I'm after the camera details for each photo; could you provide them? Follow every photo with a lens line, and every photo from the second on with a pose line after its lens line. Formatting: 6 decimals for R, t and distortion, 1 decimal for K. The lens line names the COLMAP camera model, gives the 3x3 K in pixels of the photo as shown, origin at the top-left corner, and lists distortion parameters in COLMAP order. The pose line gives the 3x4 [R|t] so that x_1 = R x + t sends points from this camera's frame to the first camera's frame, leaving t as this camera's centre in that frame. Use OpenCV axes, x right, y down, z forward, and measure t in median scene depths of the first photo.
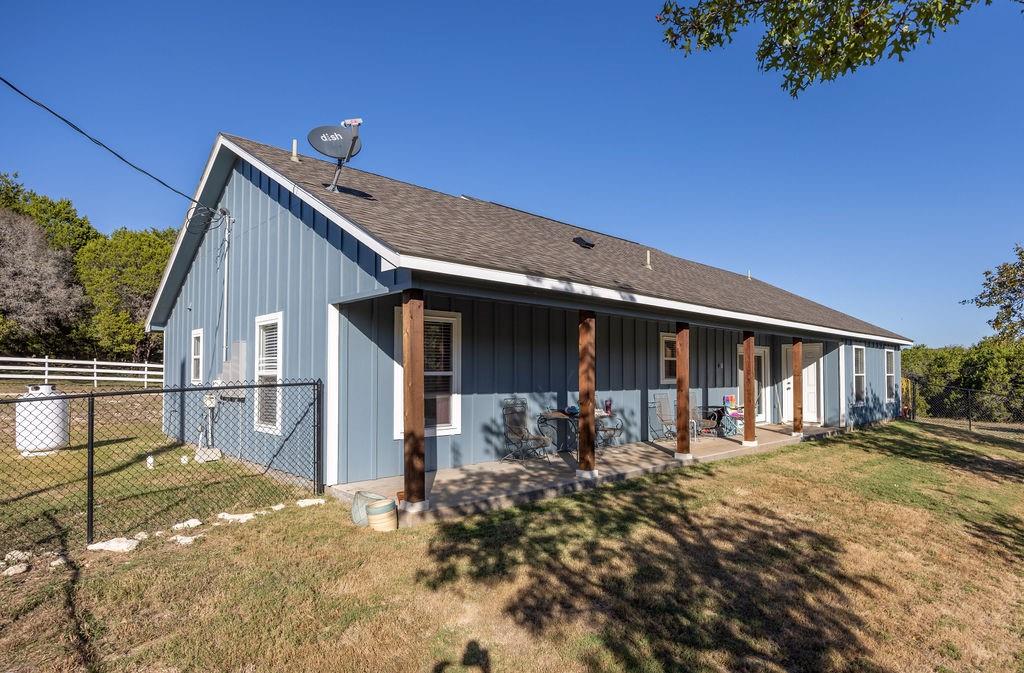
lens RADIAL K [[571.1, 0, 512.0], [0, 571.1, 336.5], [0, 0, 1]] dist [-0.064943, -0.000090]
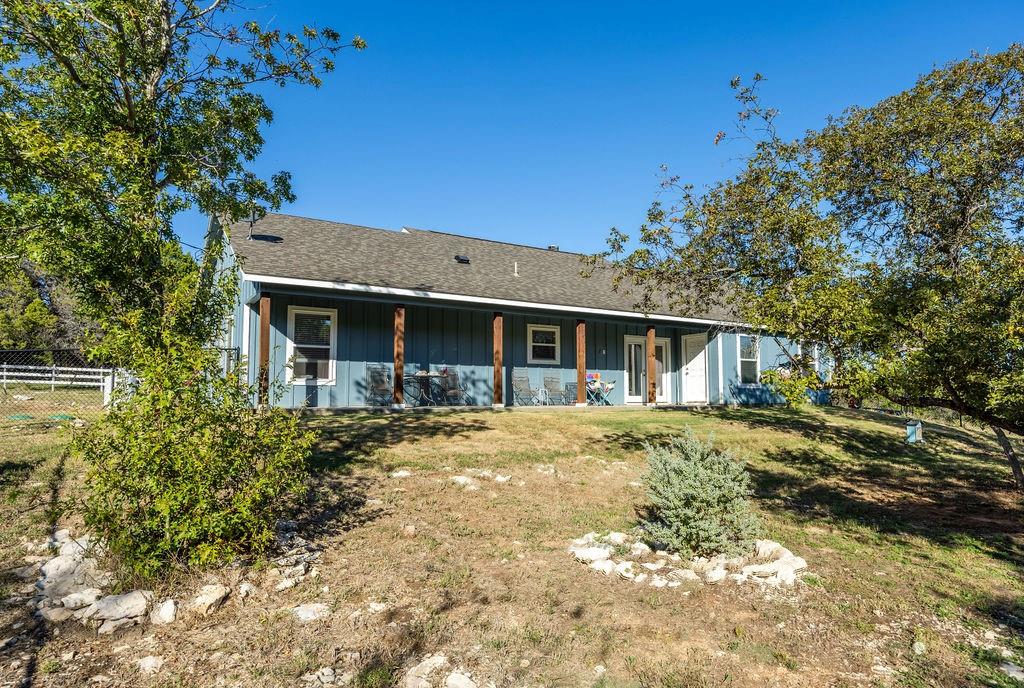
lens RADIAL K [[618.1, 0, 512.0], [0, 618.1, 344.0], [0, 0, 1]] dist [-0.000695, -0.000016]
pose [[0.977493, -0.024359, -0.209555, 0.719669], [0.018294, 0.999357, -0.030833, 0.113504], [0.210172, 0.026305, 0.977311, -0.554101]]
